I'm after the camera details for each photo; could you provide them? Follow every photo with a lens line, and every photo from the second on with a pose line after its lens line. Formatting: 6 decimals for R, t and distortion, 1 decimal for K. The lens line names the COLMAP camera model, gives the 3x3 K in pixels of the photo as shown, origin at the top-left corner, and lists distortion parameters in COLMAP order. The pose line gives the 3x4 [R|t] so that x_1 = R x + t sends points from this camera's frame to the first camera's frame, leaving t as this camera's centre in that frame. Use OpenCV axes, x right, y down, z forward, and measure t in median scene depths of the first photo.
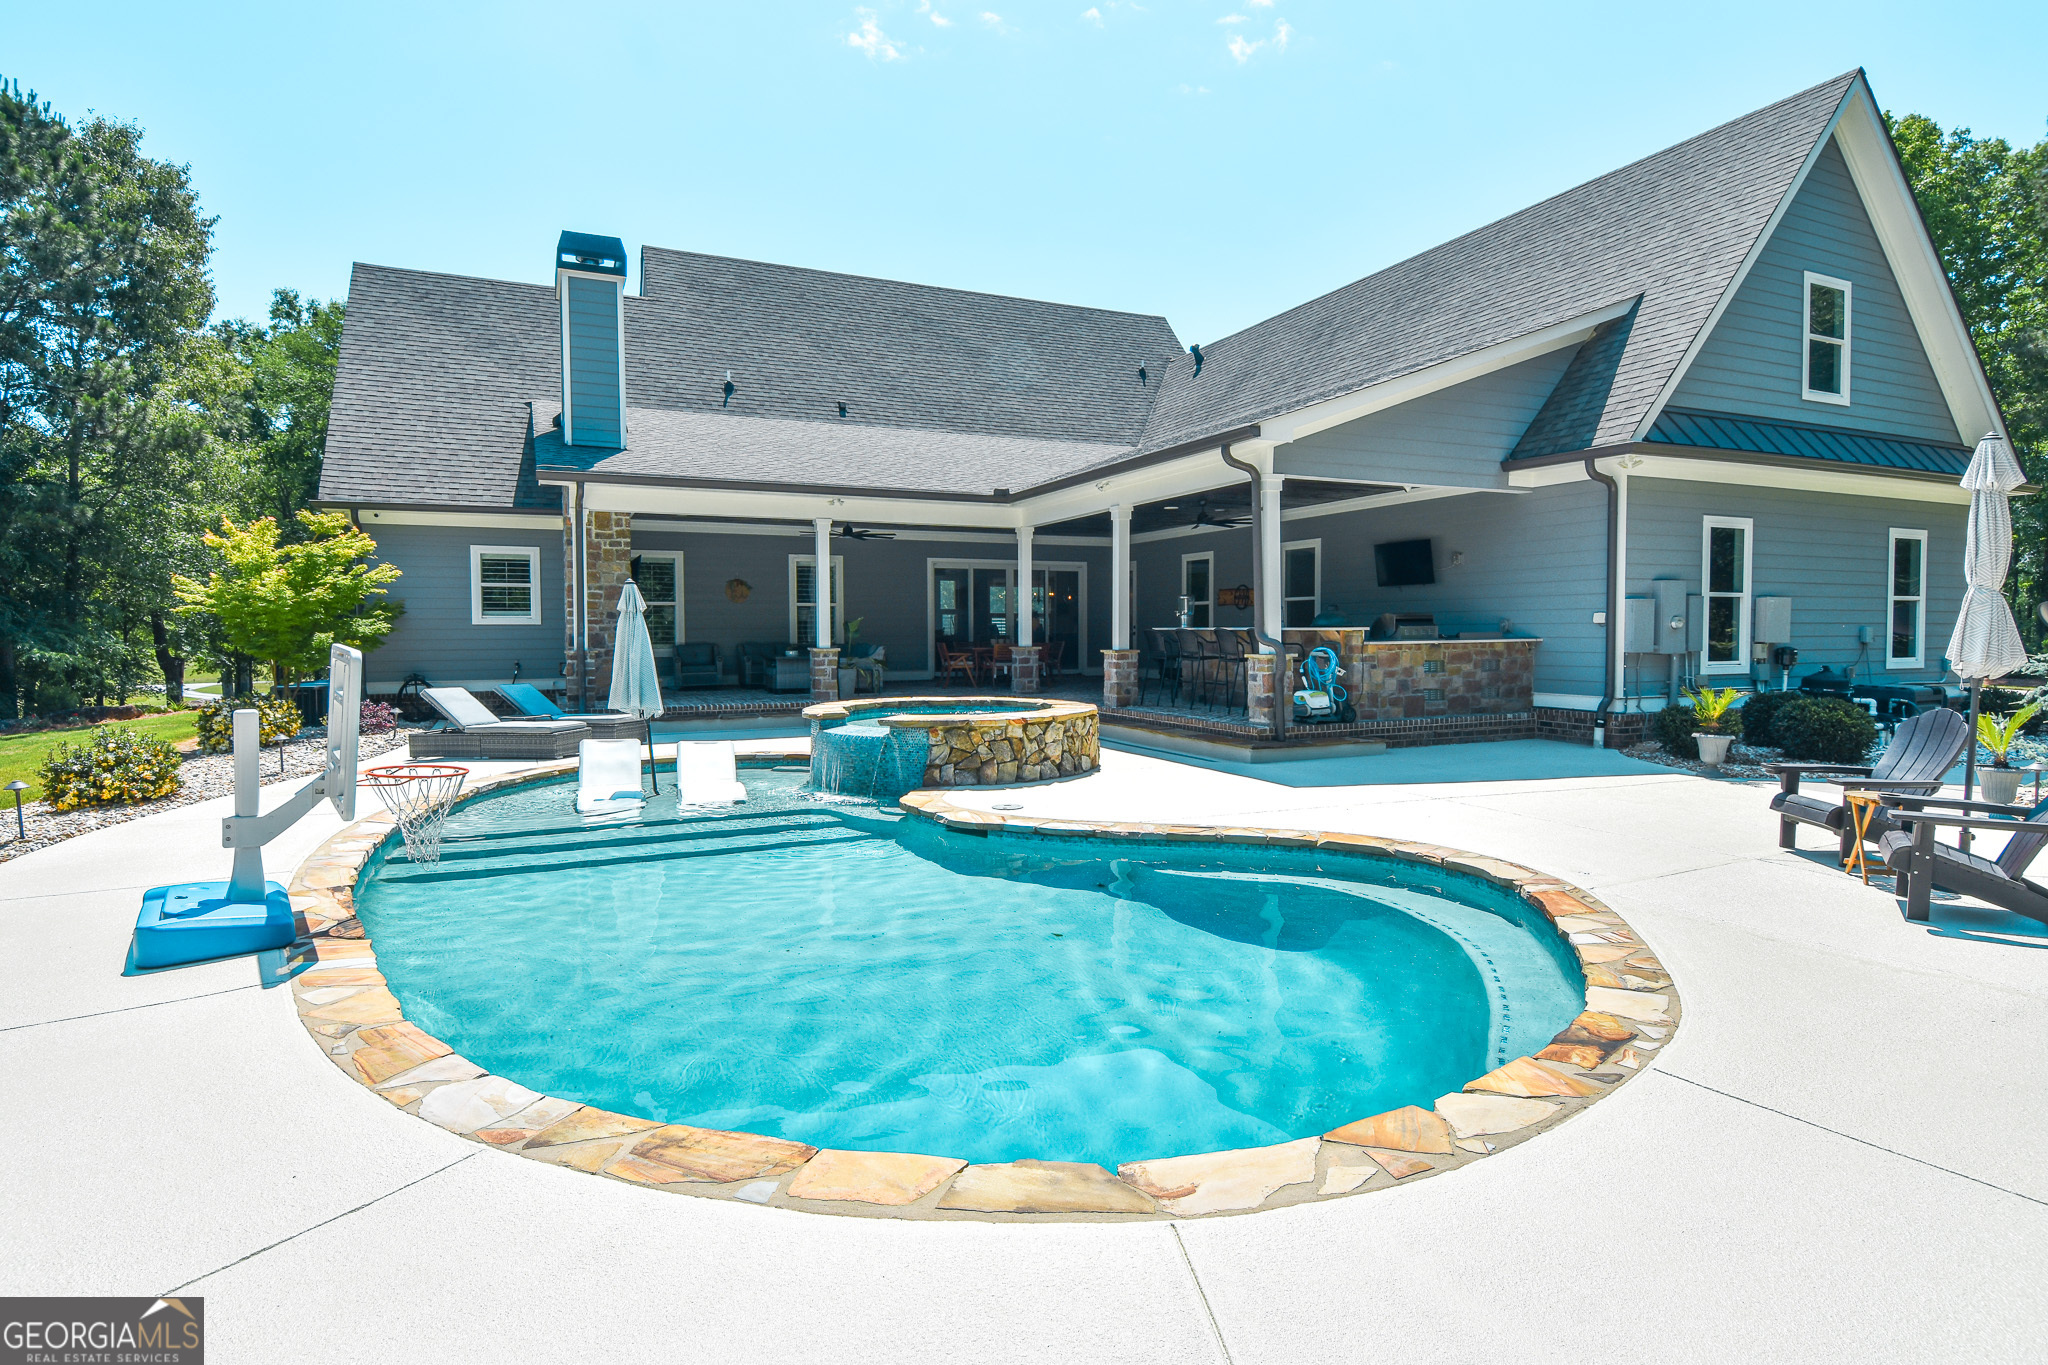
lens RADIAL K [[1056.9, 0, 1021.6], [0, 1056.9, 667.3], [0, 0, 1]] dist [0.052313, -0.054787]
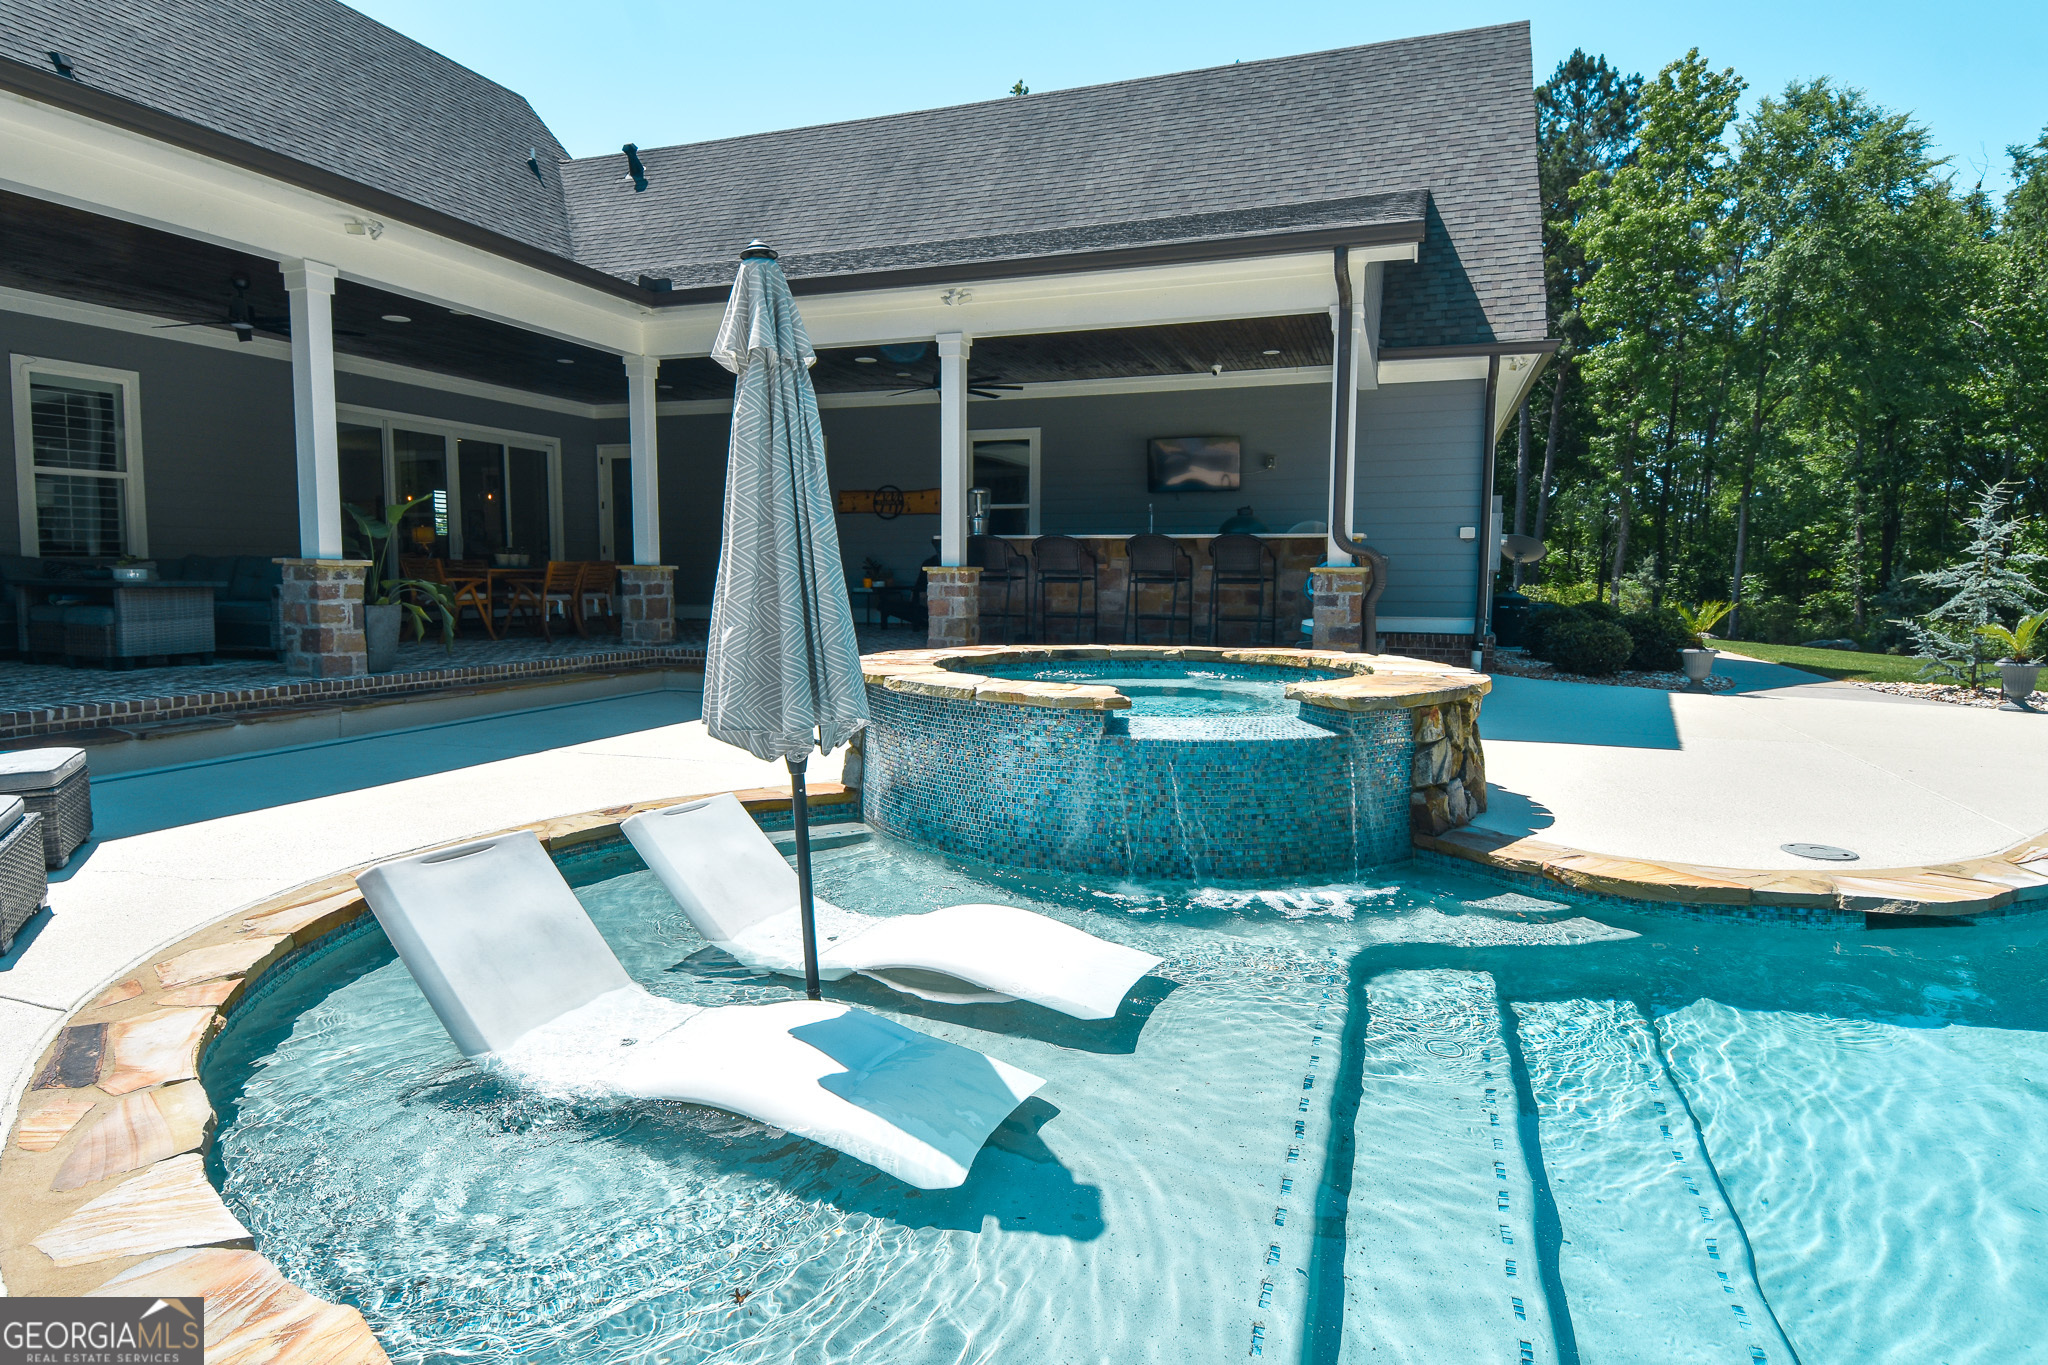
lens RADIAL K [[1114.5, 0, 1019.3], [0, 1114.5, 661.8], [0, 0, 1]] dist [0.062577, -0.068835]
pose [[0.697834, -0.051100, 0.714434, -0.340251], [0.018328, 0.998399, 0.053508, 0.004949], [-0.716025, -0.024245, 0.697654, 0.470113]]
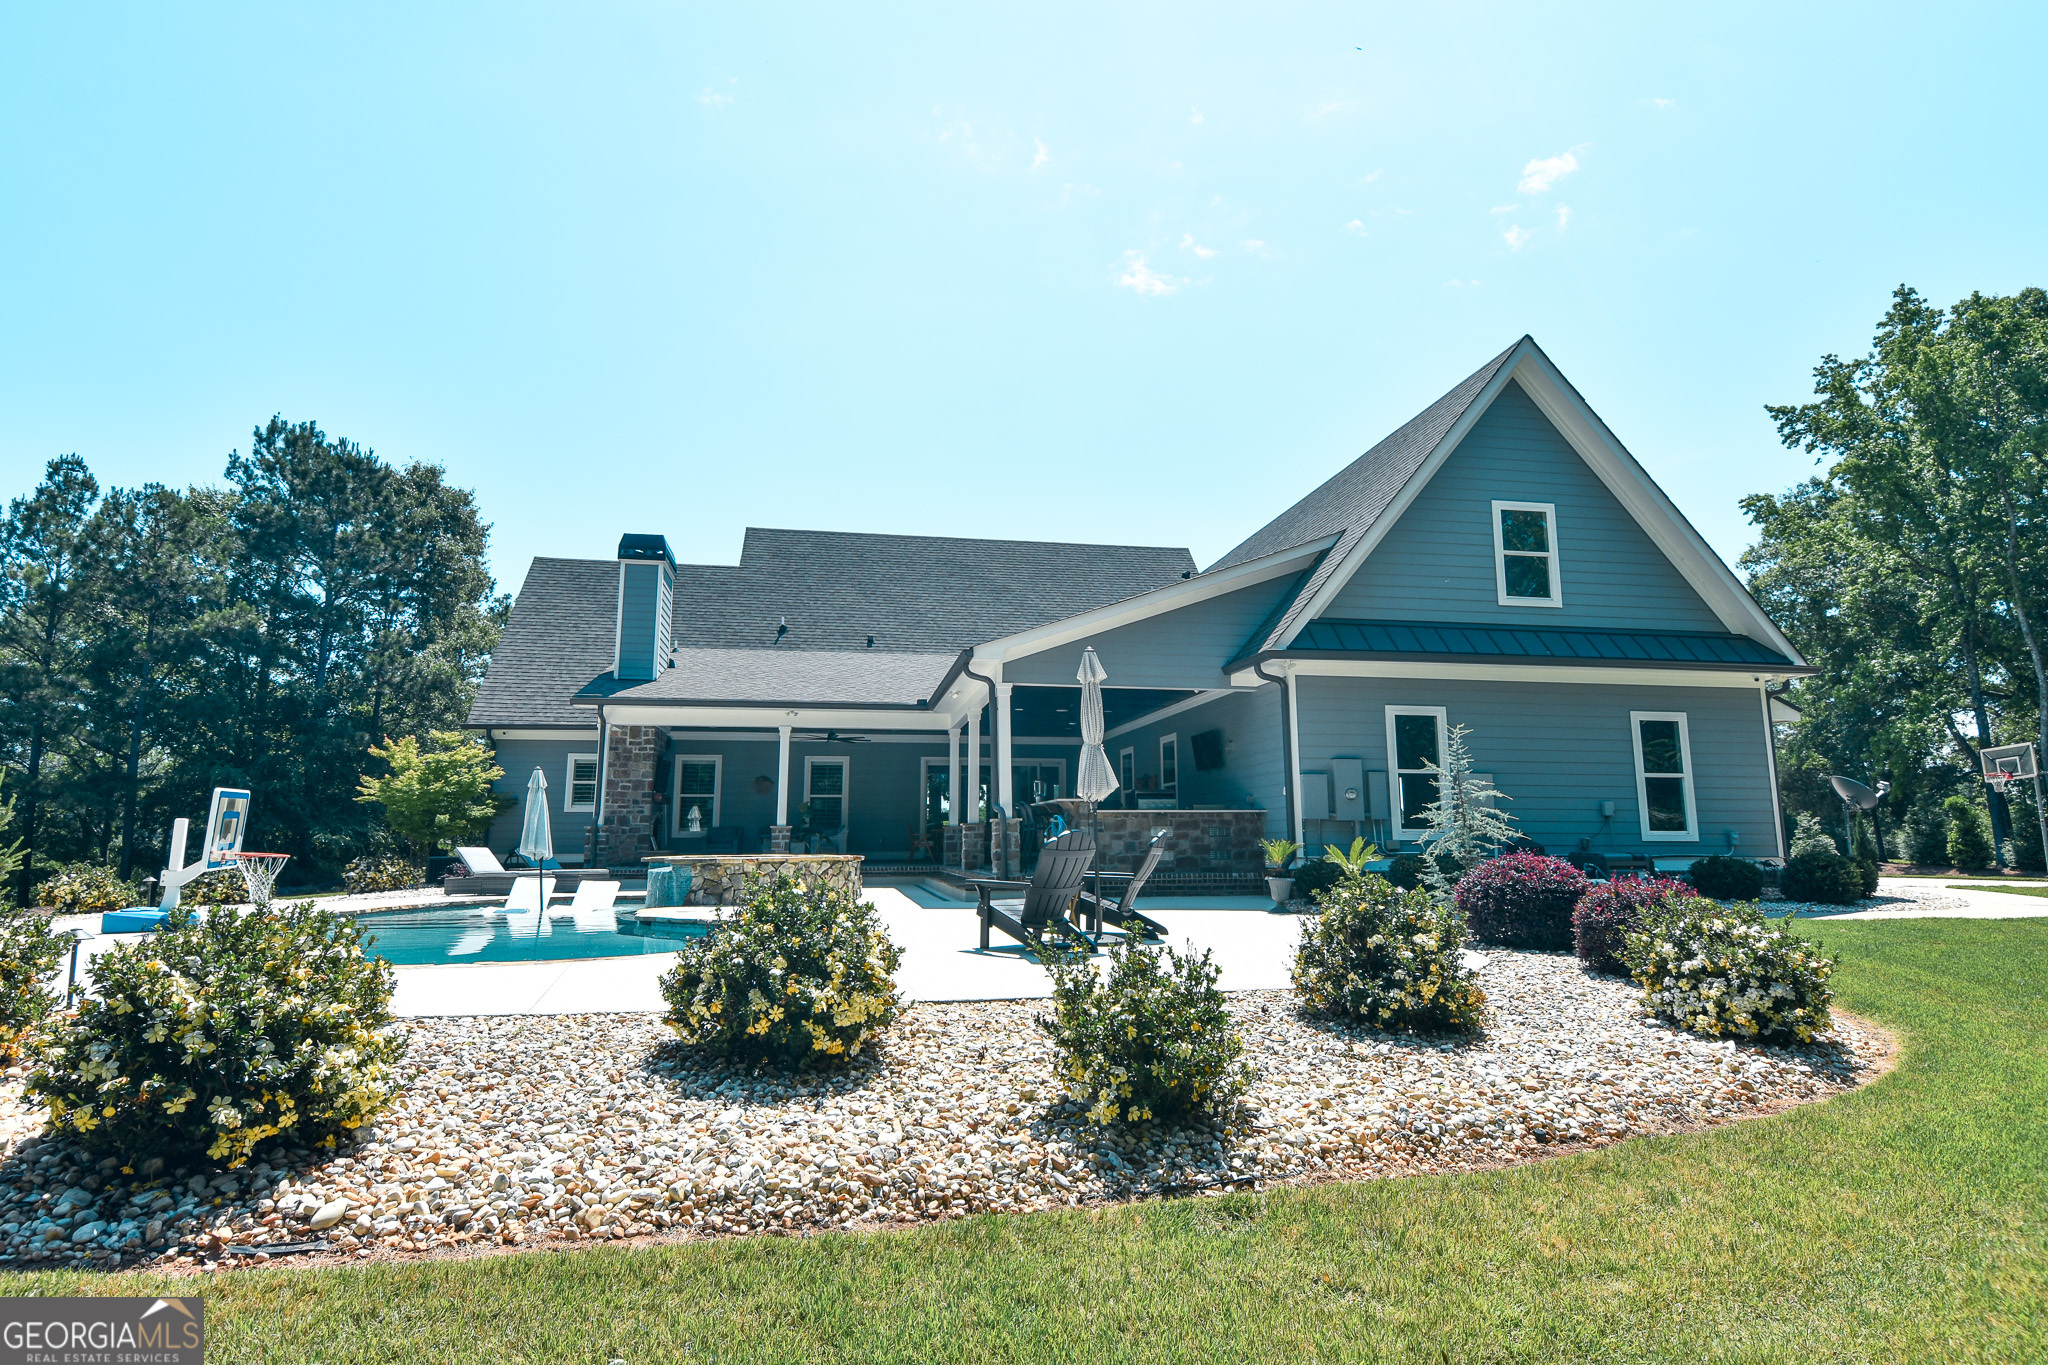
lens RADIAL K [[1056.9, 0, 1021.6], [0, 1056.9, 667.3], [0, 0, 1]] dist [0.052313, -0.054787]
pose [[0.968858, -0.038223, -0.244650, 0.436259], [-0.011121, 0.980301, -0.197196, 0.045634], [0.247368, 0.193776, 0.949347, -0.196529]]
